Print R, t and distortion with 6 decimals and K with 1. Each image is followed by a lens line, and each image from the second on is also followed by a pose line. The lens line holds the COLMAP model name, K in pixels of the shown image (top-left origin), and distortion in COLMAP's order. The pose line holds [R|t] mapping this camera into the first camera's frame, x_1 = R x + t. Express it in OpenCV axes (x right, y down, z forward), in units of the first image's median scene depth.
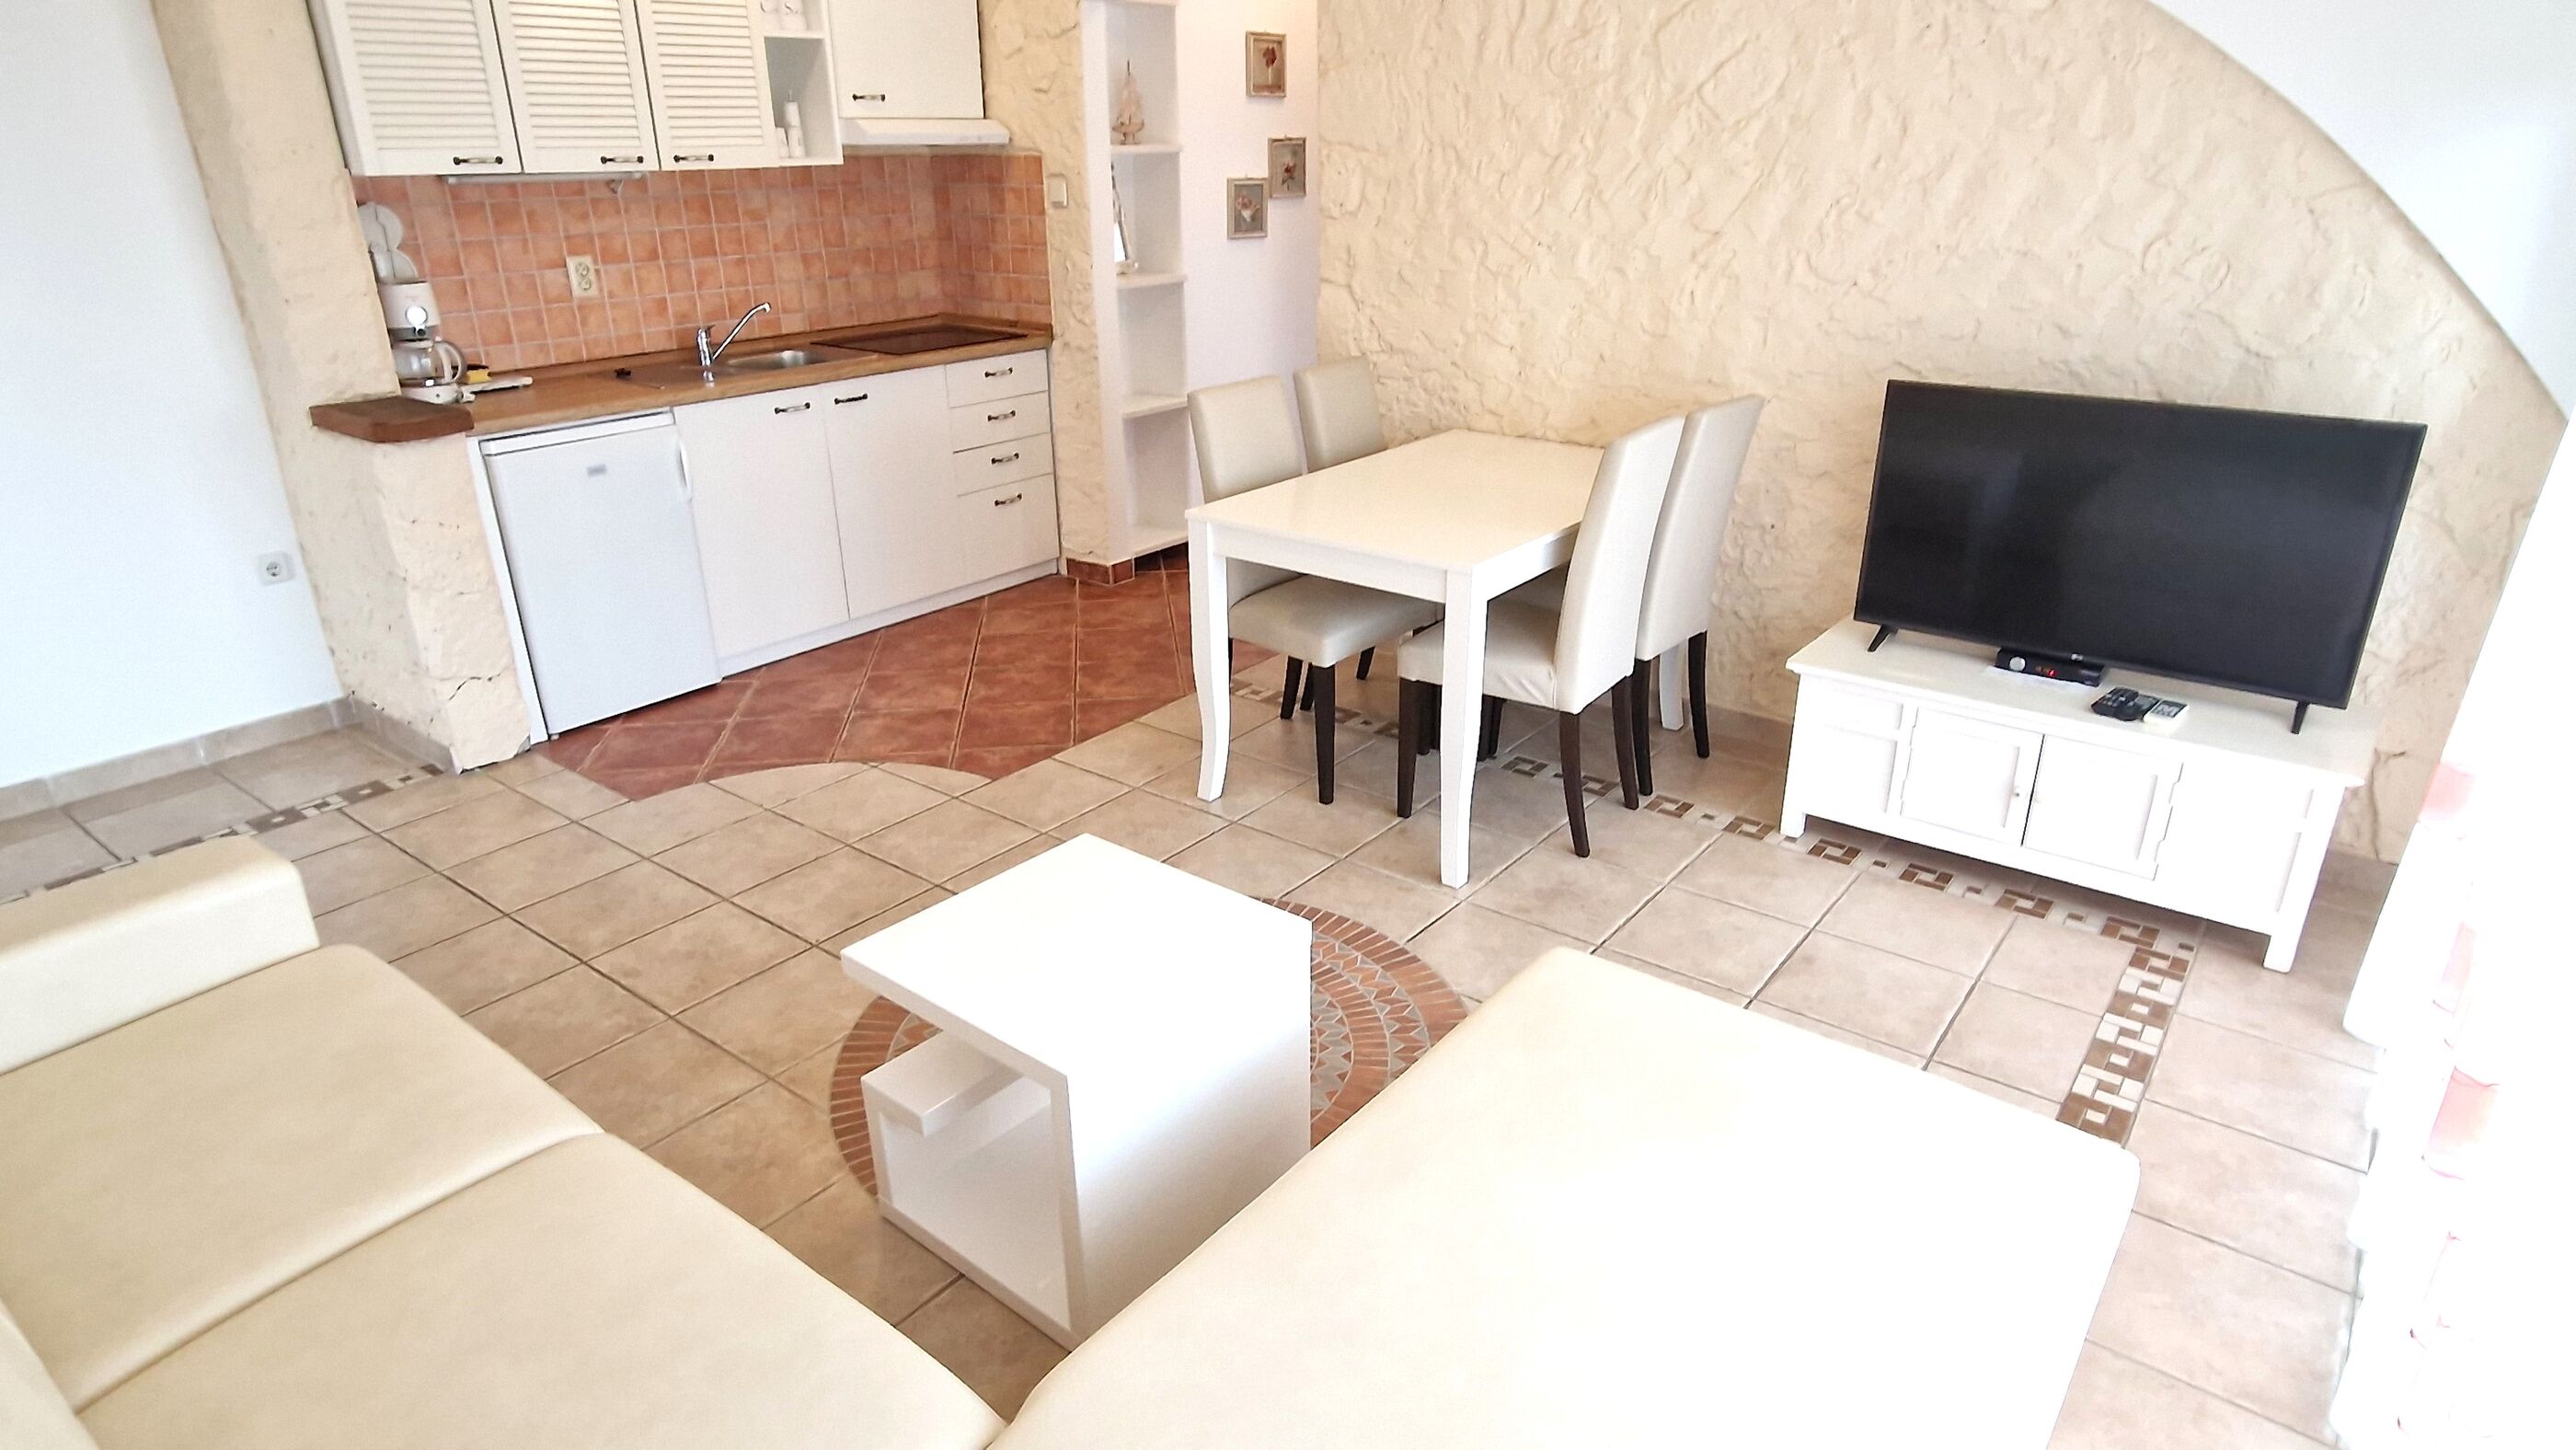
lens RADIAL K [[1442.9, 0, 1283.9], [0, 1442.9, 729.2], [0, 0, 1]] dist [-0.002864, -0.000277]
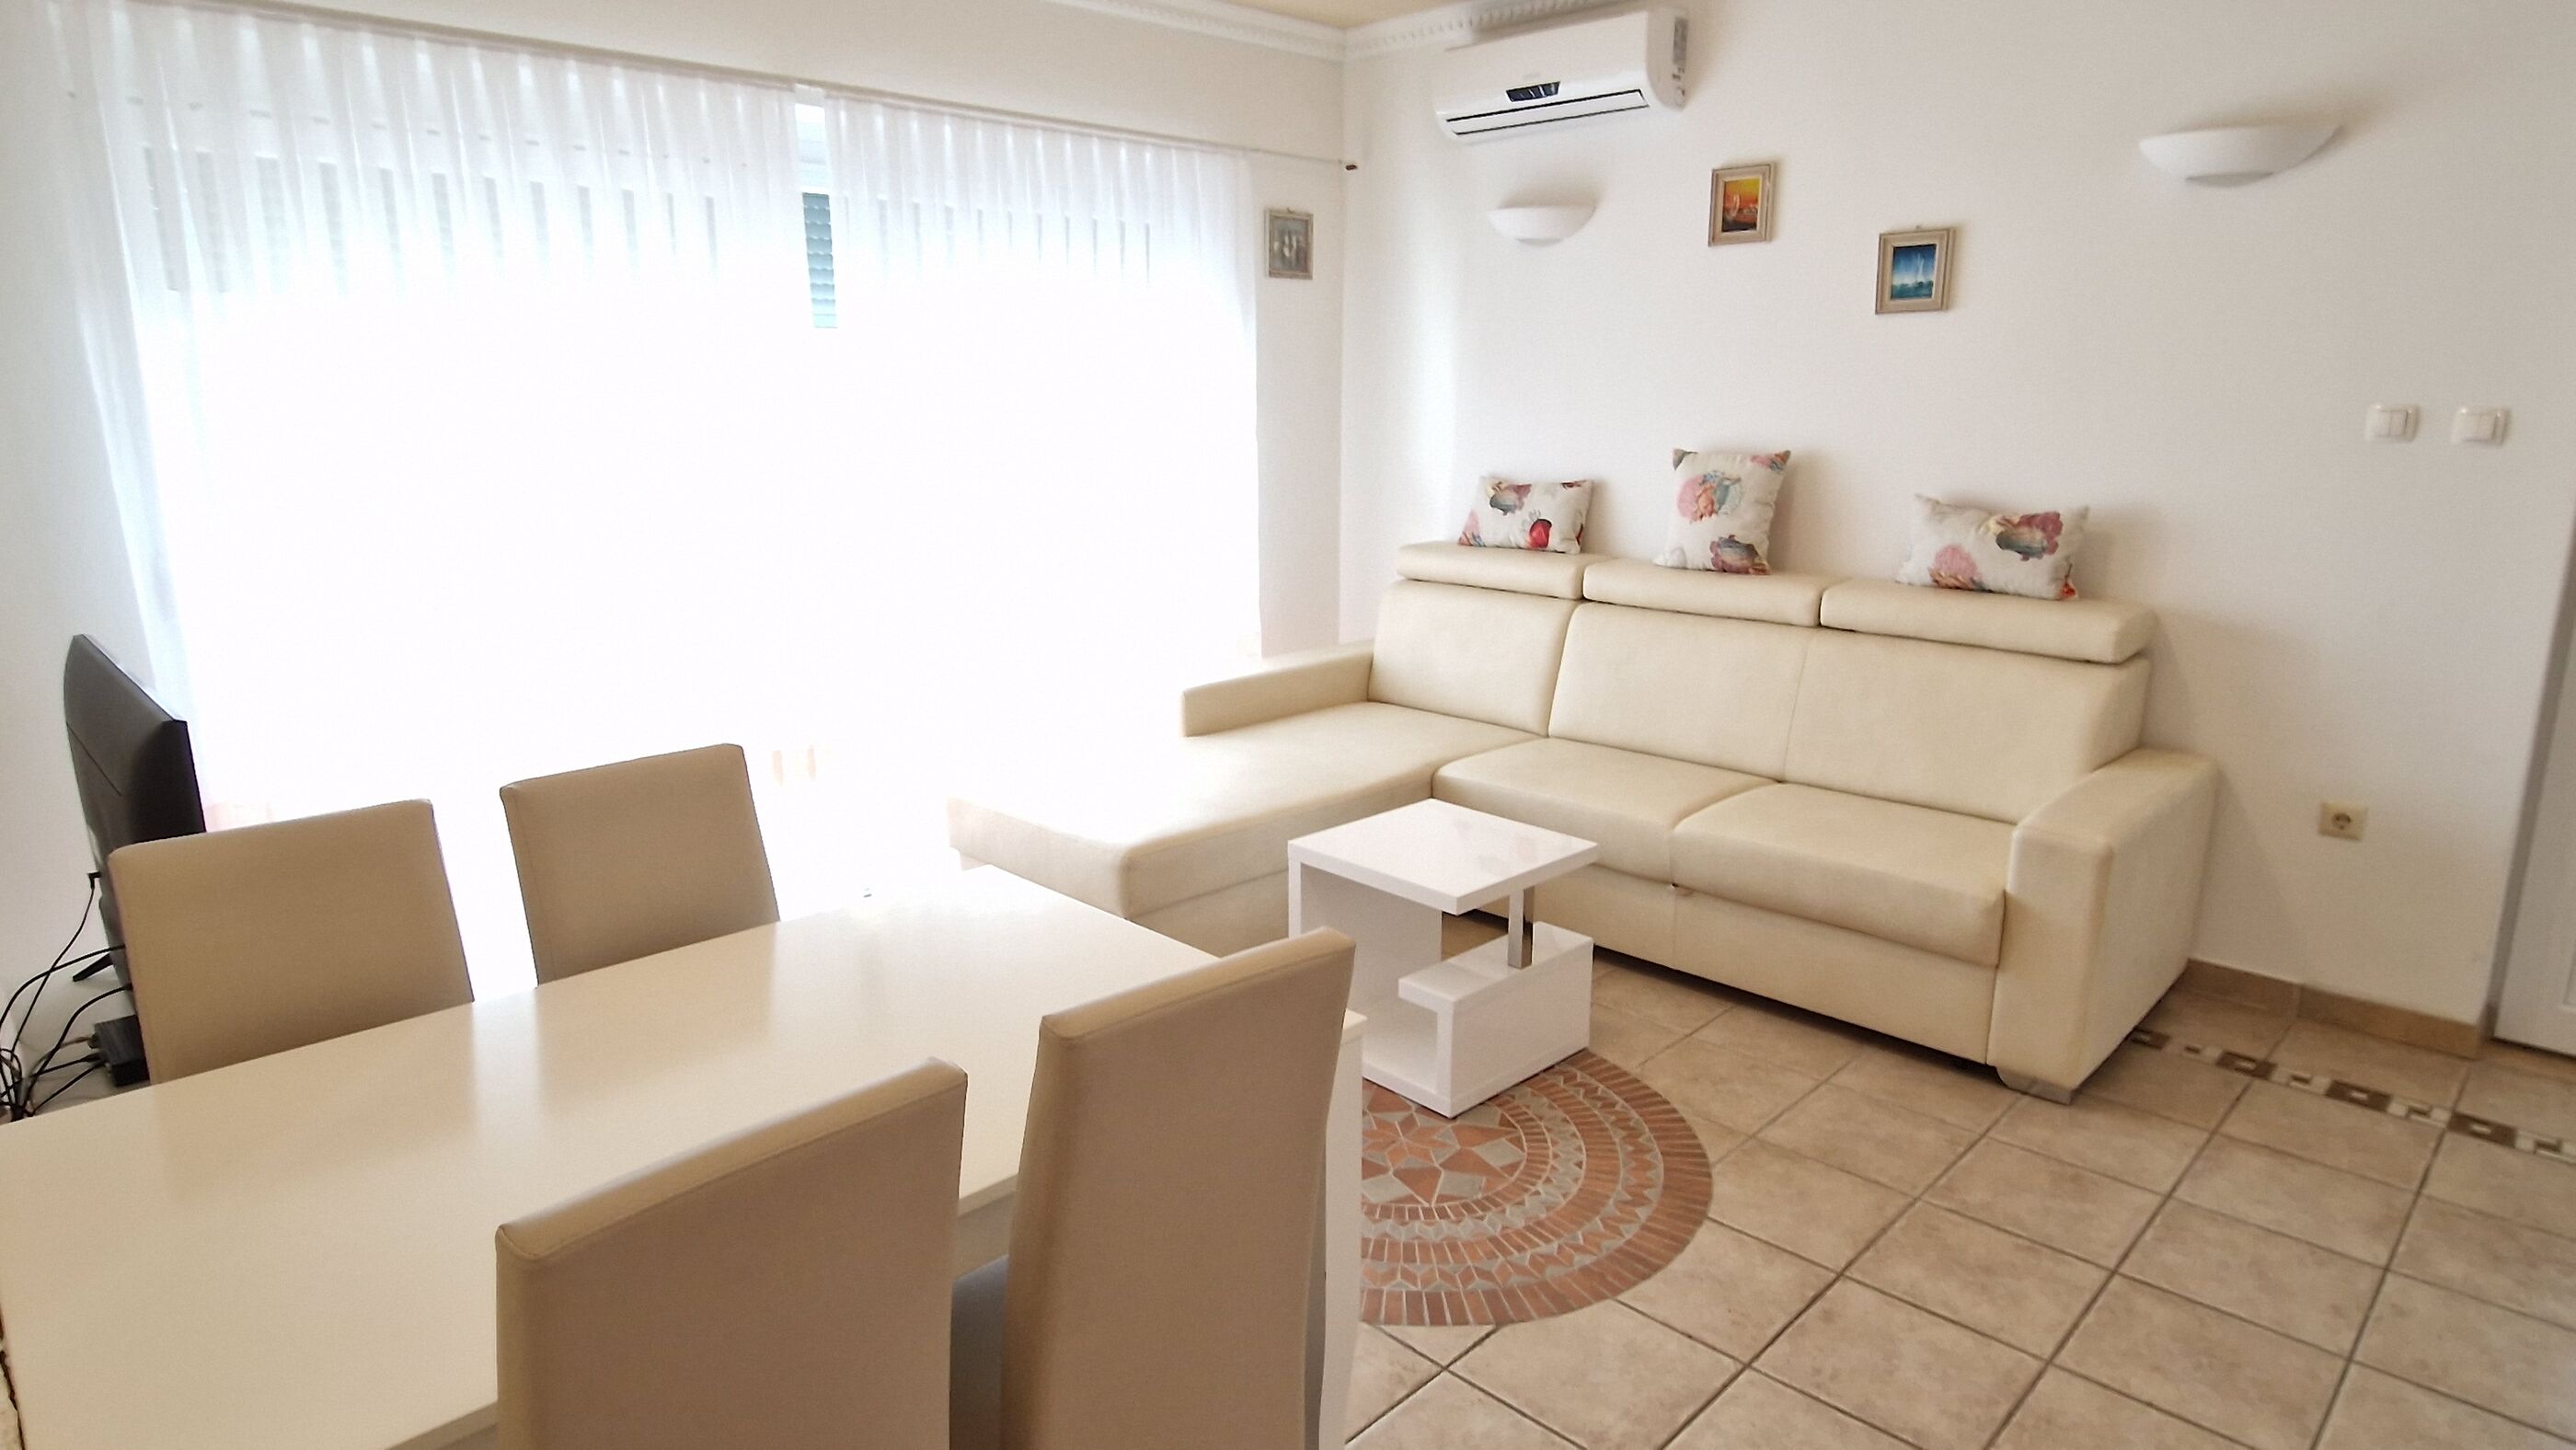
lens RADIAL K [[1442.9, 0, 1281.0], [0, 1442.9, 727.3], [0, 0, 1]] dist [-0.002864, -0.000277]
pose [[-0.992117, -0.010317, 0.124891, -0.078508], [0.064436, 0.812767, 0.579014, -0.416229], [-0.107481, 0.582497, -0.805695, 1.065480]]
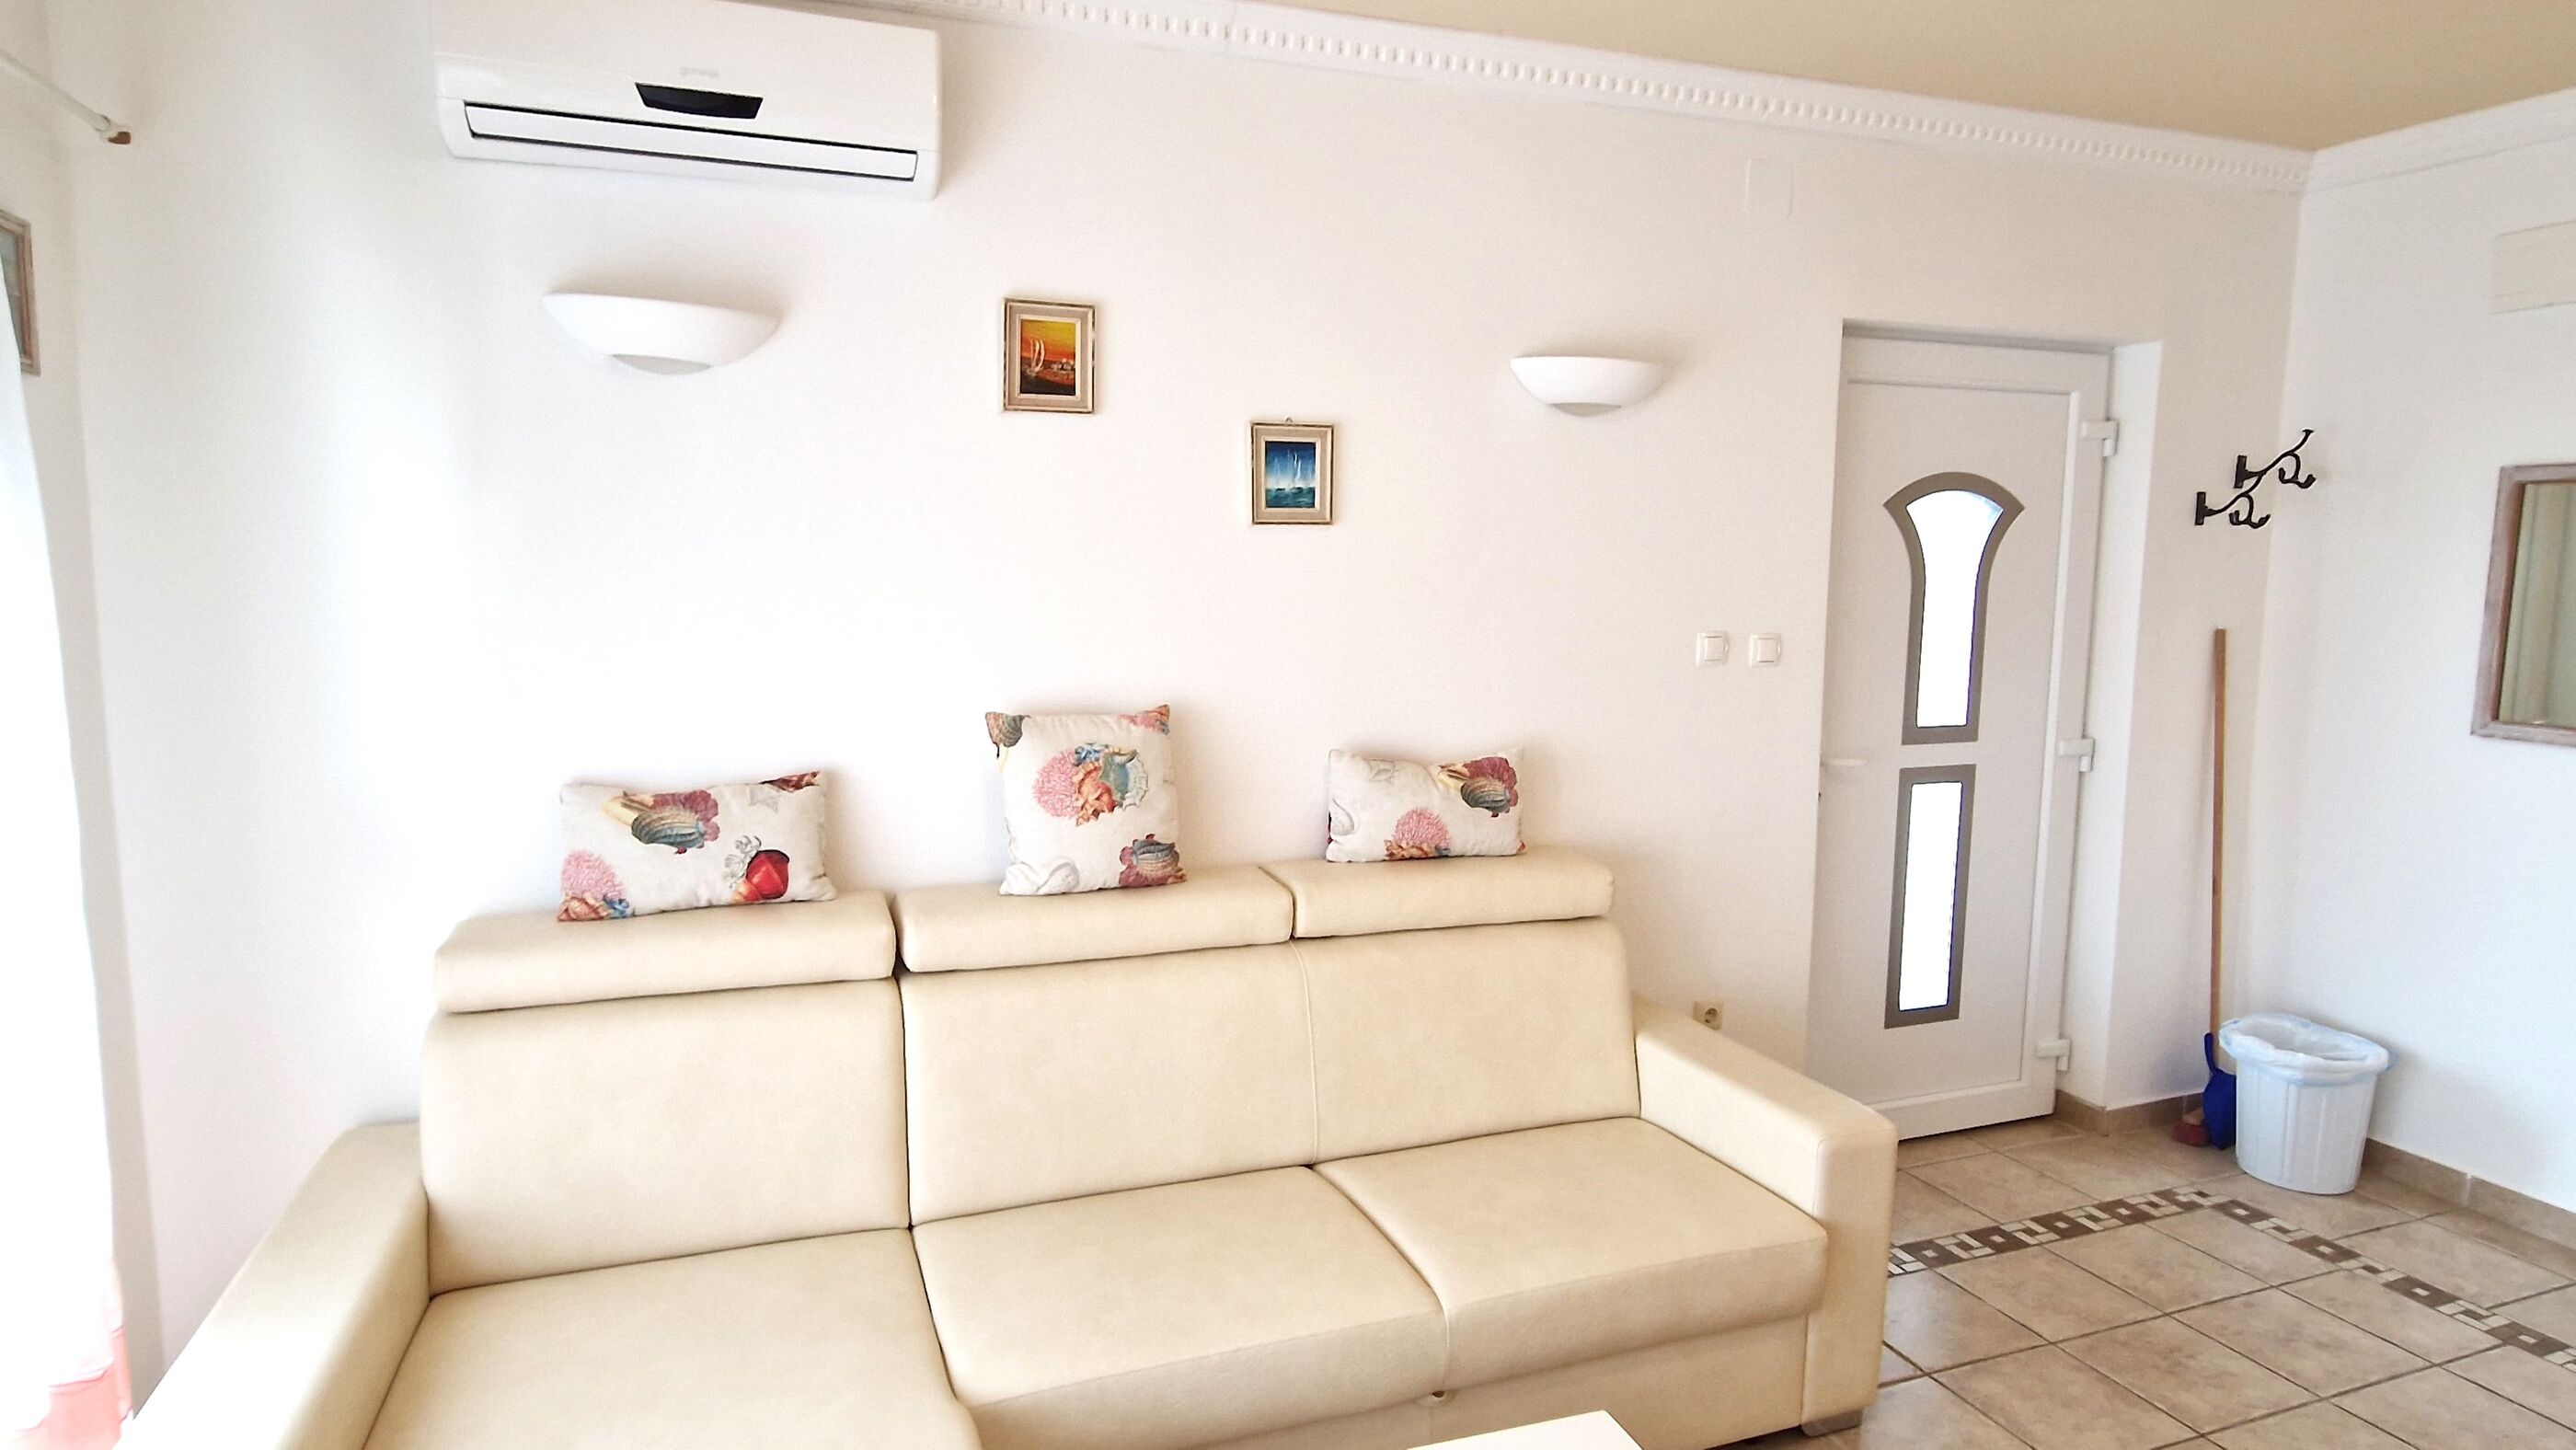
lens RADIAL K [[1442.9, 0, 1282.8], [0, 1442.9, 731.1], [0, 0, 1]] dist [-0.002864, -0.000277]
pose [[-0.527292, 0.109998, -0.842534, 0.251799], [-0.326336, 0.889318, 0.320340, -0.219190], [0.784518, 0.443862, -0.433034, 0.505261]]
